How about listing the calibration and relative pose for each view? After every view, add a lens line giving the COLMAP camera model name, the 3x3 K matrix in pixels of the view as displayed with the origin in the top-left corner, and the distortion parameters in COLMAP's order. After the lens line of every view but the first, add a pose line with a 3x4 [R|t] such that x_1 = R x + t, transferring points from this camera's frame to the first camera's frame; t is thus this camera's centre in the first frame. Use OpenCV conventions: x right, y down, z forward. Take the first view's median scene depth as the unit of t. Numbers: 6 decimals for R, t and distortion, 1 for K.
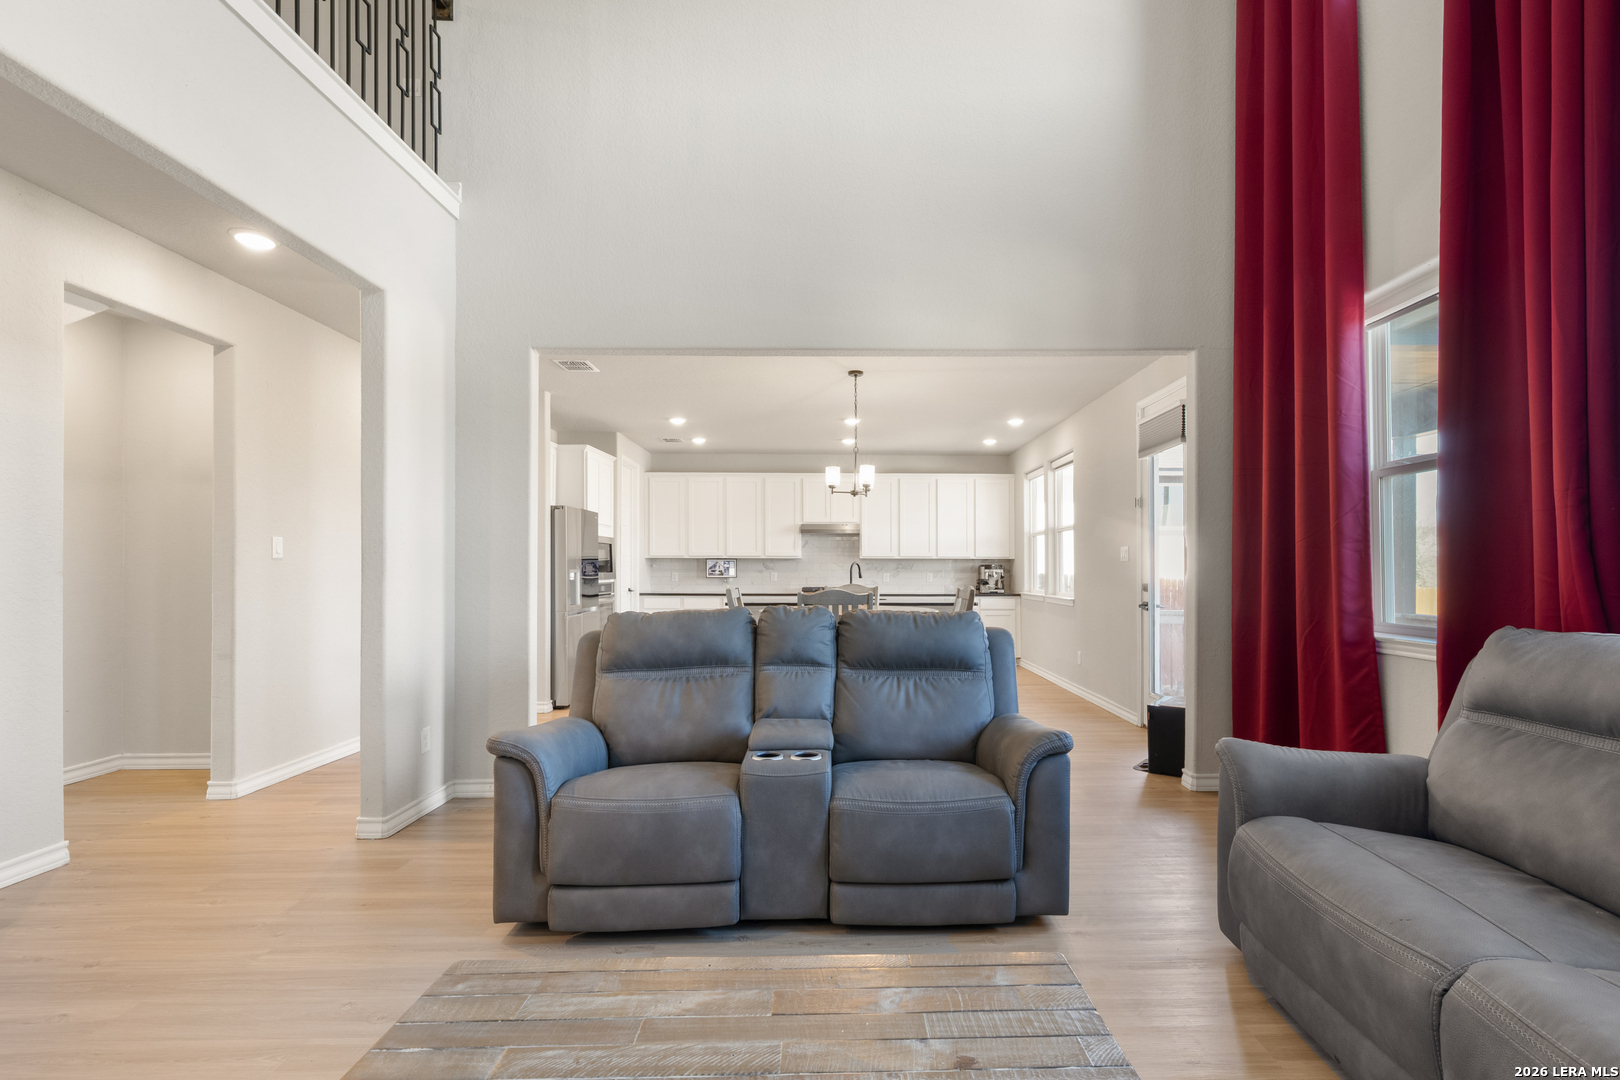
lens RADIAL K [[732.5, 0, 869.5], [0, 732.5, 566.4], [0, 0, 1]] dist [-0.000340, -0.000057]
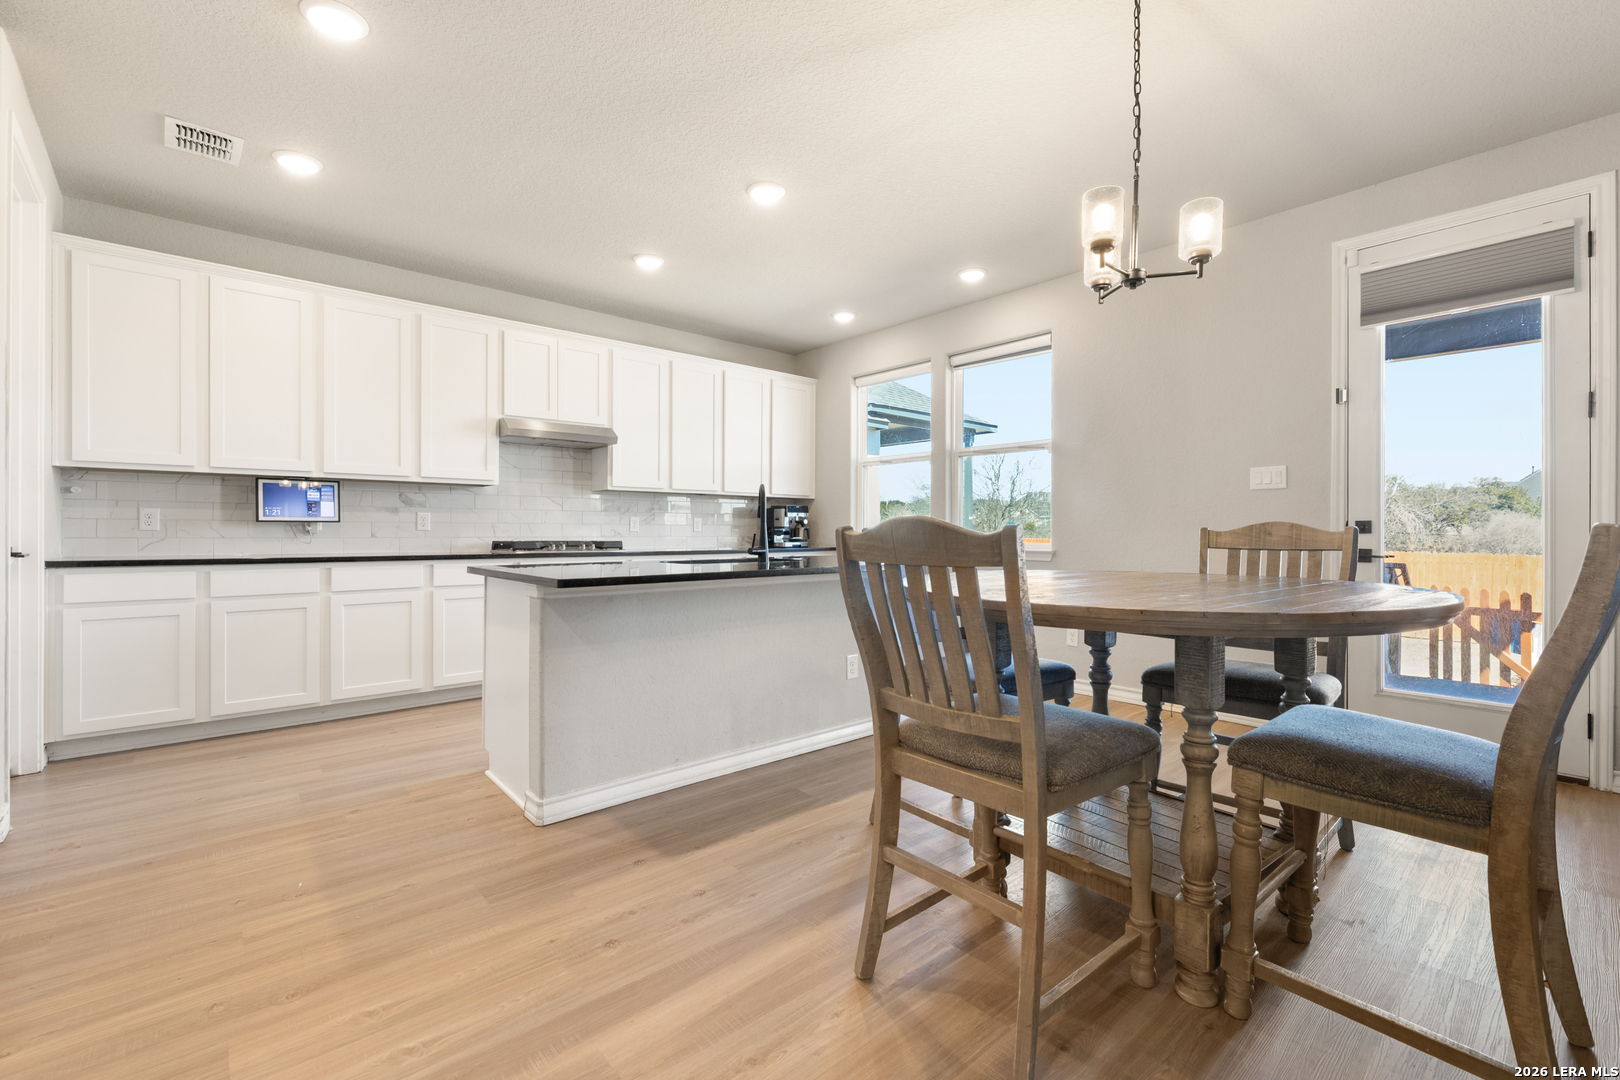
lens RADIAL K [[694.1, 0, 822.5], [0, 694.1, 530.7], [0, 0, 1]] dist [-0.002472, 0.000344]
pose [[0.771786, -0.000519, 0.635882, -0.227401], [-0.002736, 0.999988, 0.004136, 0.018354], [-0.635876, -0.004932, 0.771775, 0.482685]]
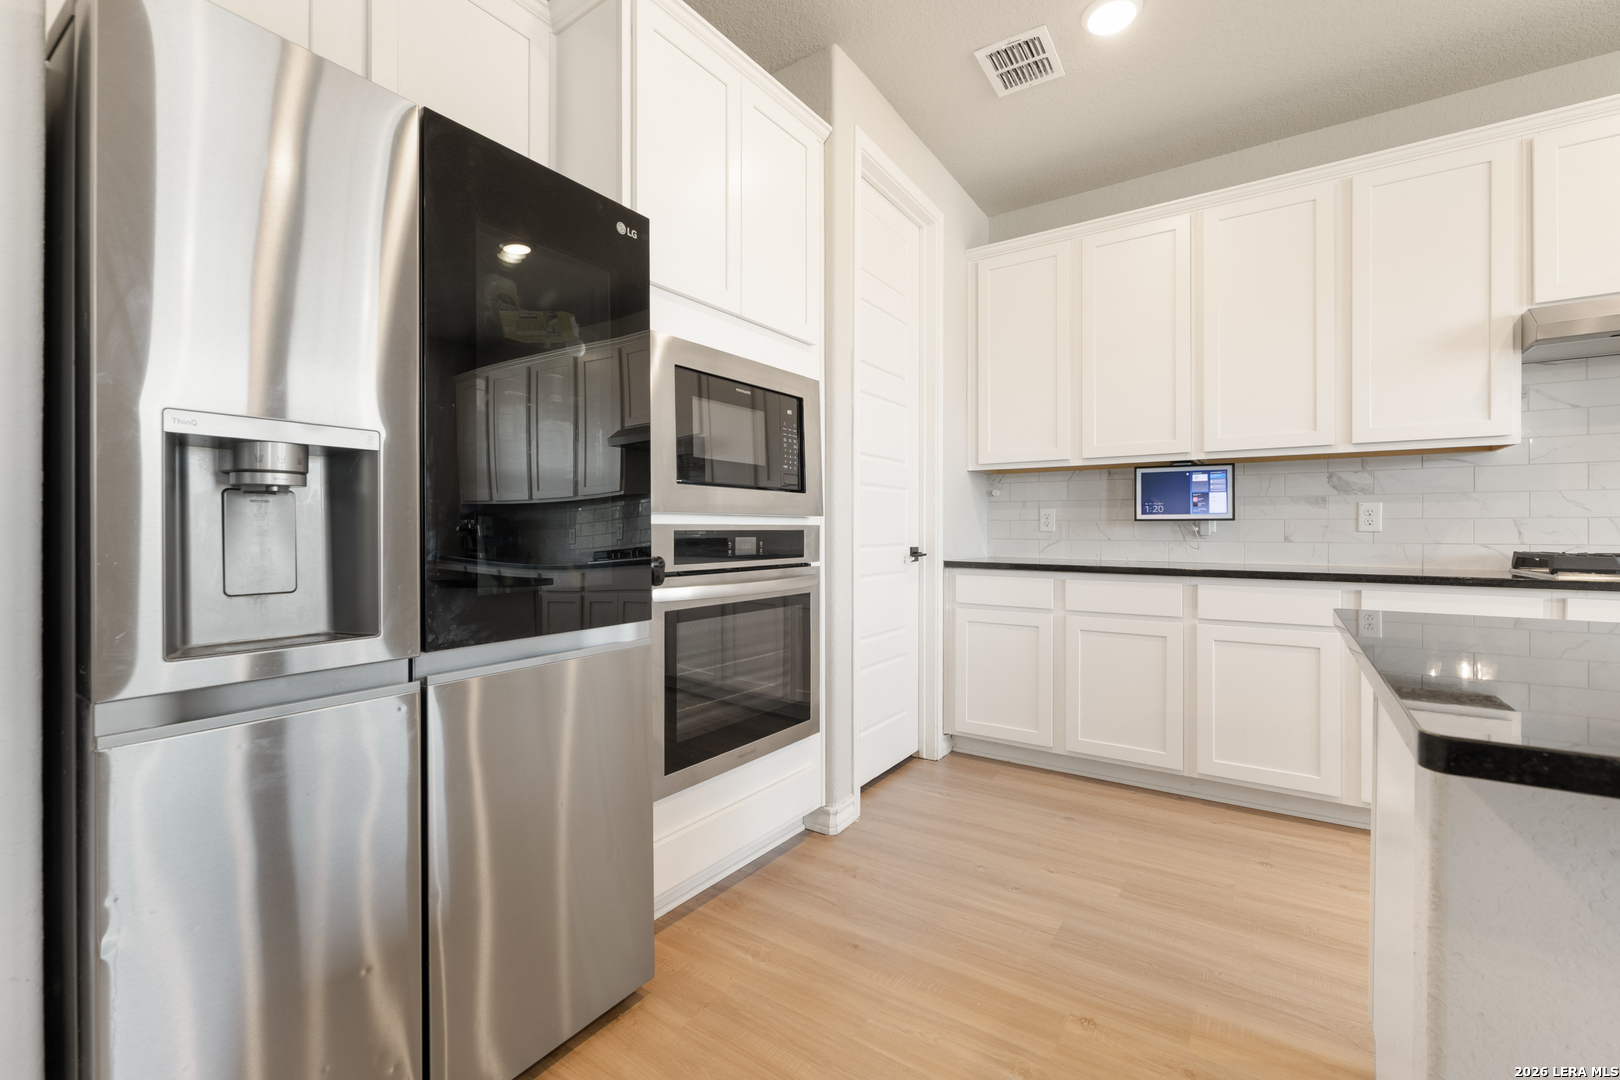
lens RADIAL K [[694.1, 0, 822.5], [0, 694.1, 530.7], [0, 0, 1]] dist [-0.002472, 0.000344]
pose [[0.809630, -0.000897, -0.586940, -0.150777], [0.002251, 0.999996, 0.001578, 0.019501], [0.586937, -0.002599, 0.809629, 0.651621]]
